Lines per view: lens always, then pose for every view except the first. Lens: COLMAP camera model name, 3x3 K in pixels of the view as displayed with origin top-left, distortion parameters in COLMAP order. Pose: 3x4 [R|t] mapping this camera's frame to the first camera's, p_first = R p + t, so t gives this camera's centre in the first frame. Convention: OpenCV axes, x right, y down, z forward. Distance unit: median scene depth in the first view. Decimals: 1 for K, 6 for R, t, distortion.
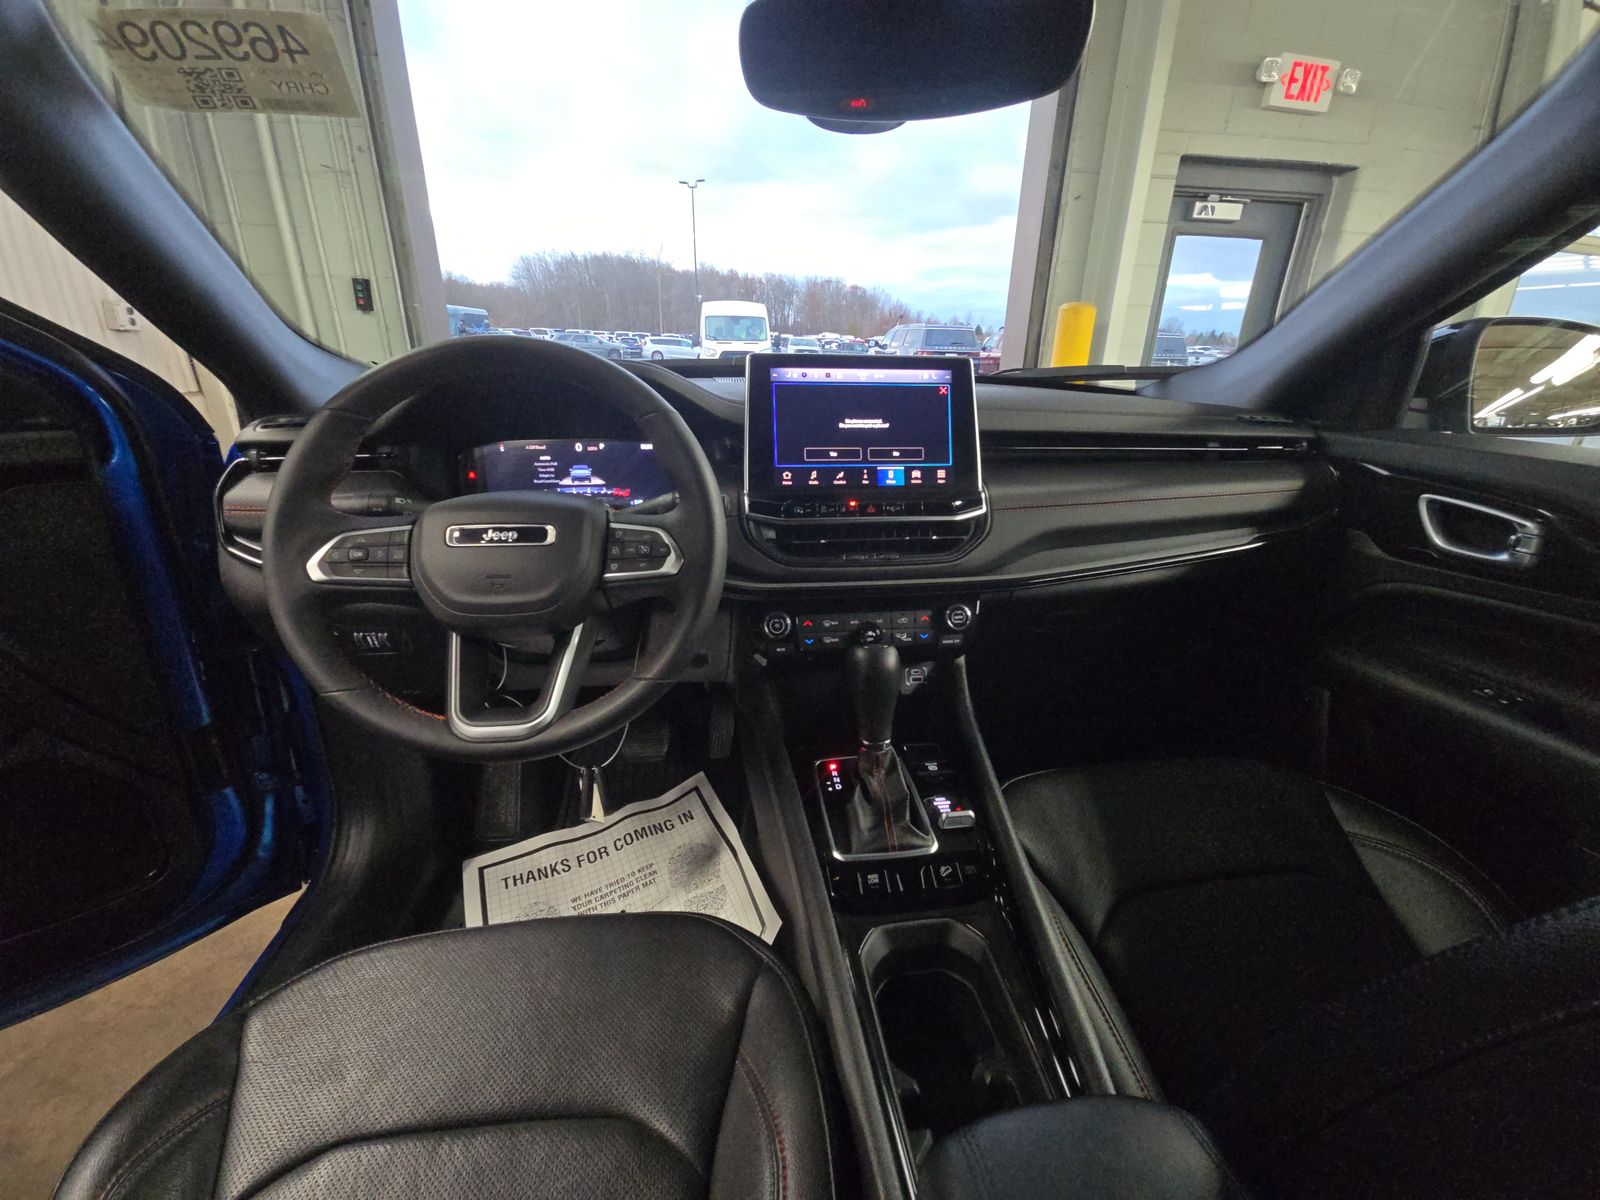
lens RADIAL K [[647.0, 0, 813.4], [0, 647.0, 593.5], [0, 0, 1]] dist [-0.007485, 0.000229]
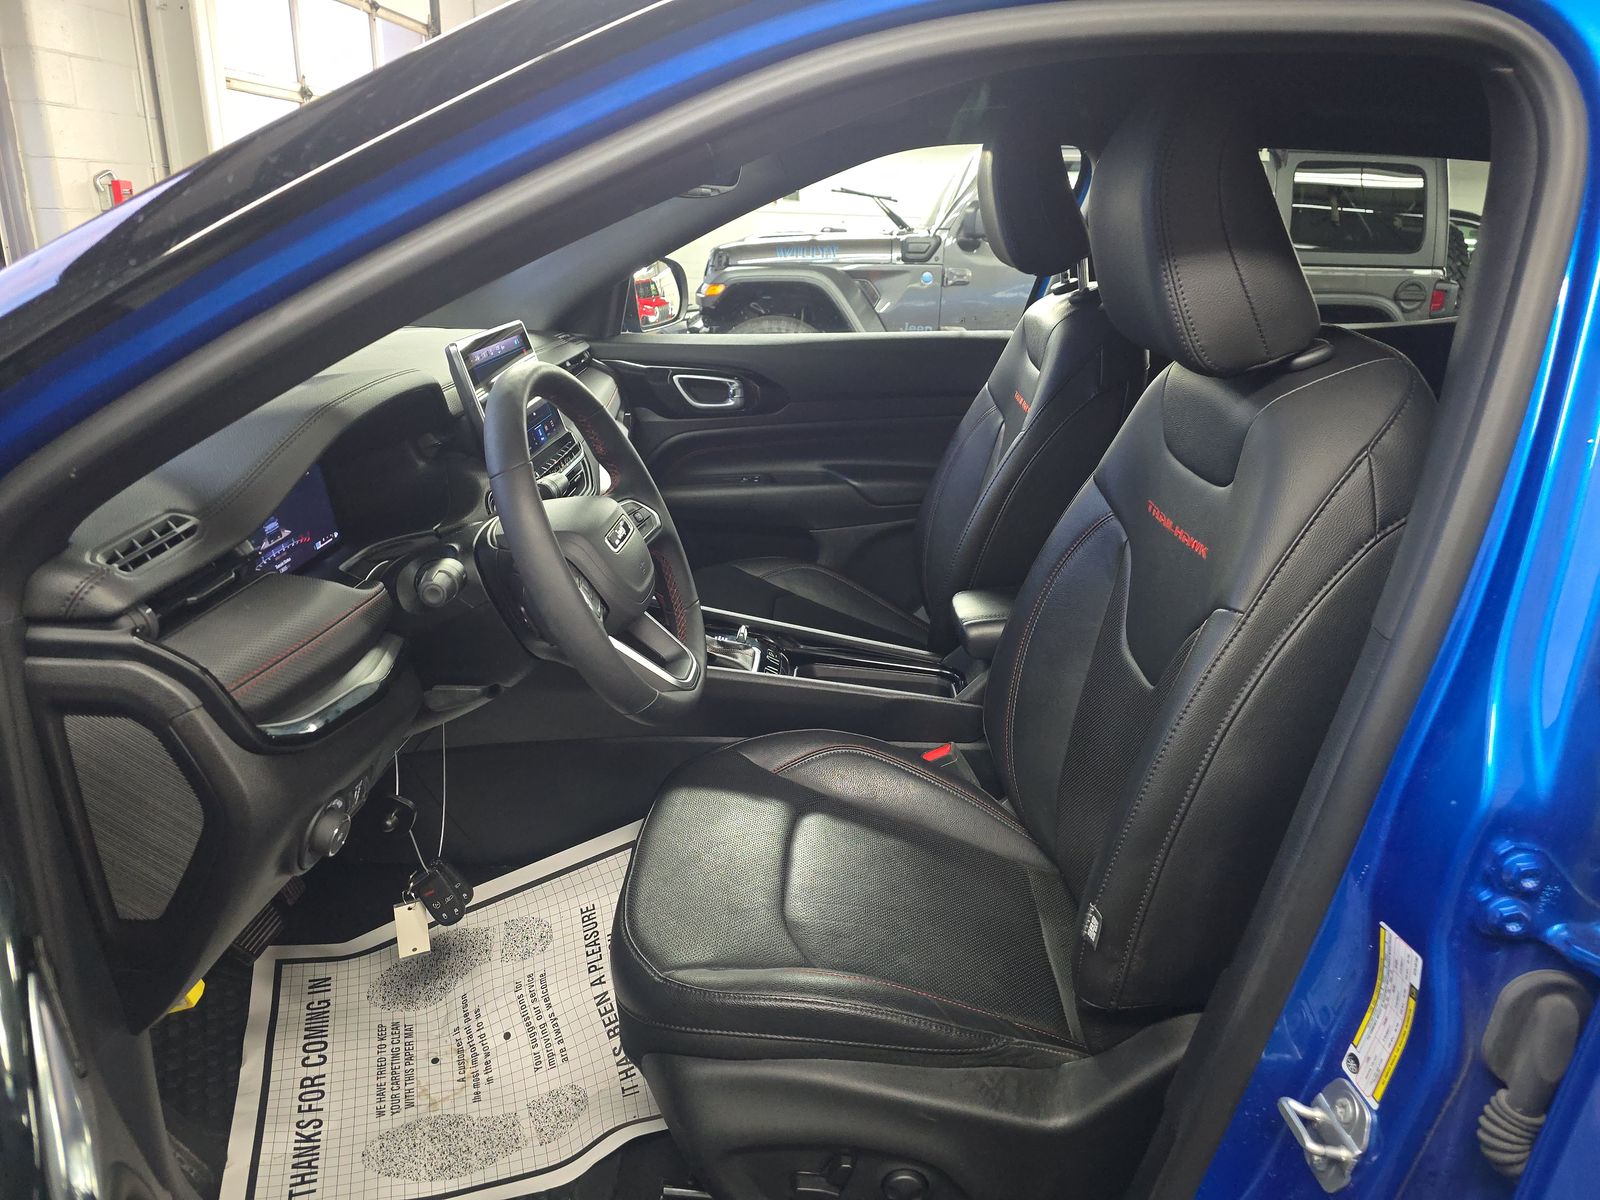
lens RADIAL K [[1093.2, 0, 791.1], [0, 1093.2, 596.6], [0, 0, 1]] dist [0.018022, -0.029005]
pose [[0.179064, -0.342387, 0.922338, -1.451221], [0.324825, 0.905494, 0.273072, -0.268369], [-0.928668, 0.250701, 0.273358, 0.126303]]
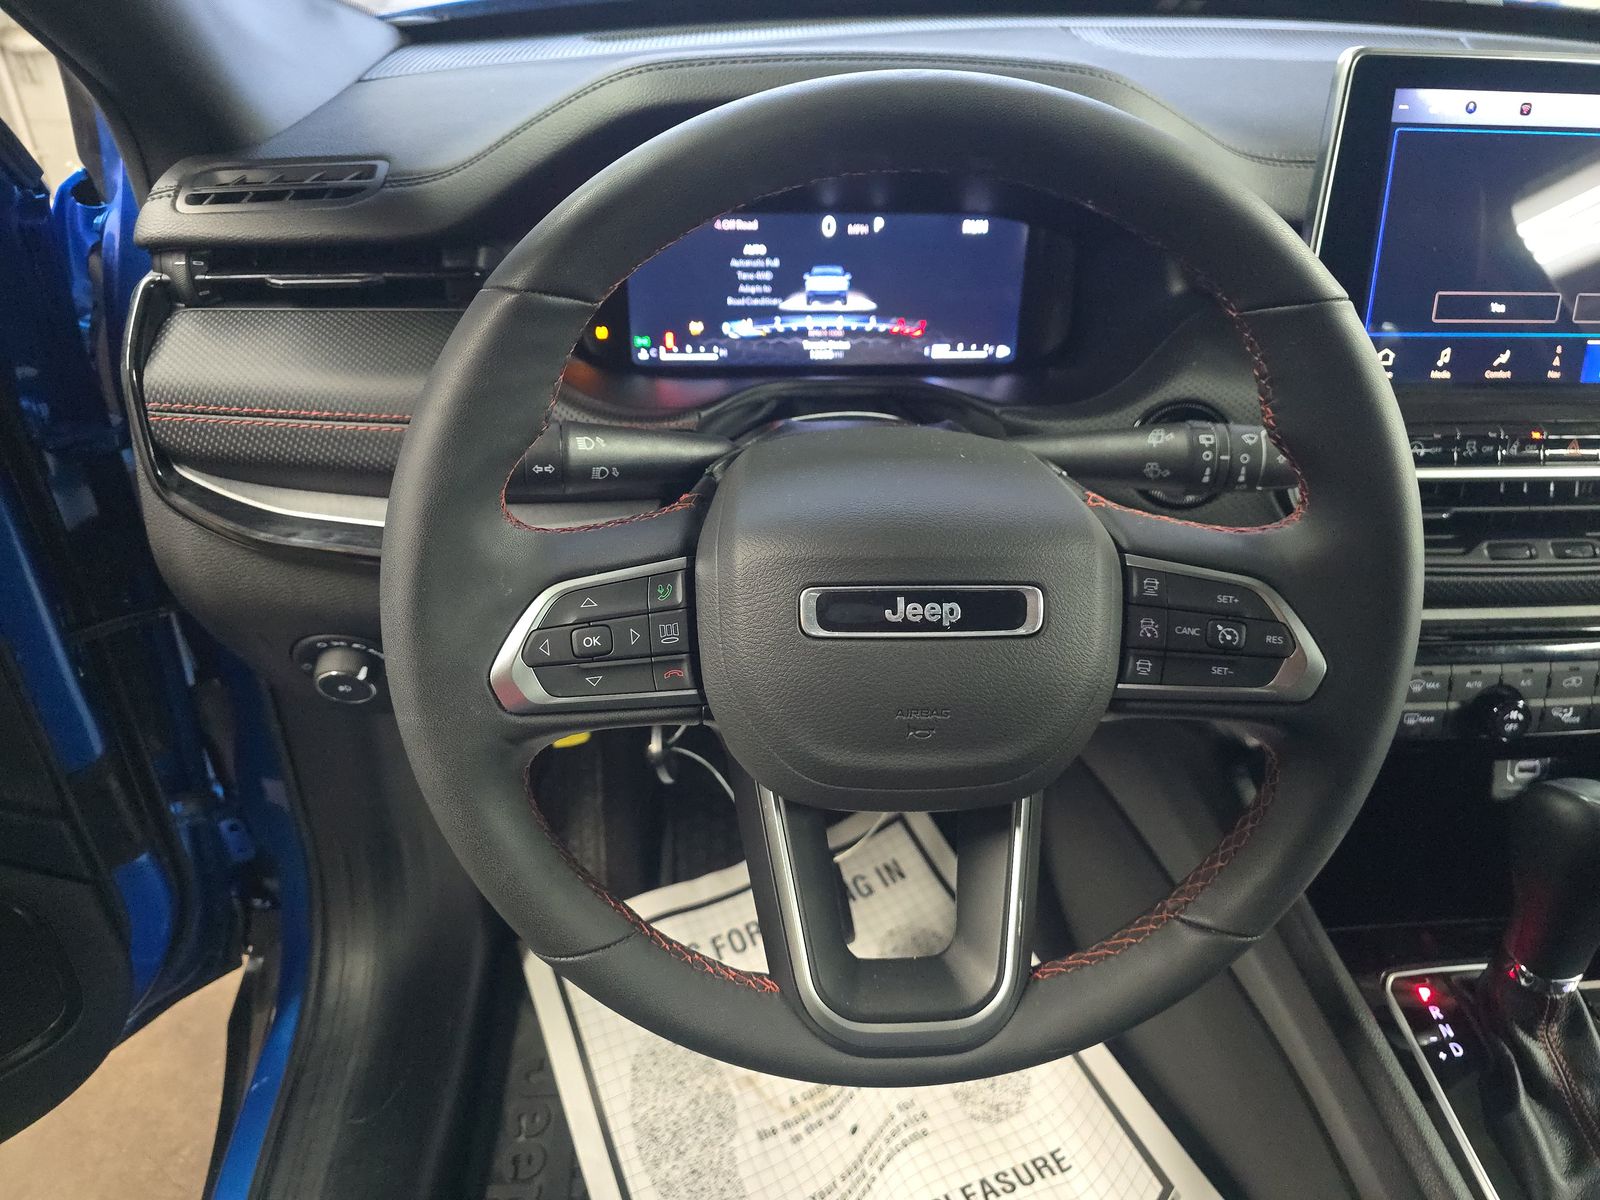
lens RADIAL K [[1093.2, 0, 803.6], [0, 1093.2, 602.0], [0, 0, 1]] dist [0.018022, -0.029005]
pose [[0.997914, 0.050846, -0.039791, -0.337804], [-0.038422, 0.962954, 0.266916, -0.178010], [0.051888, -0.264830, 0.962898, 0.200561]]
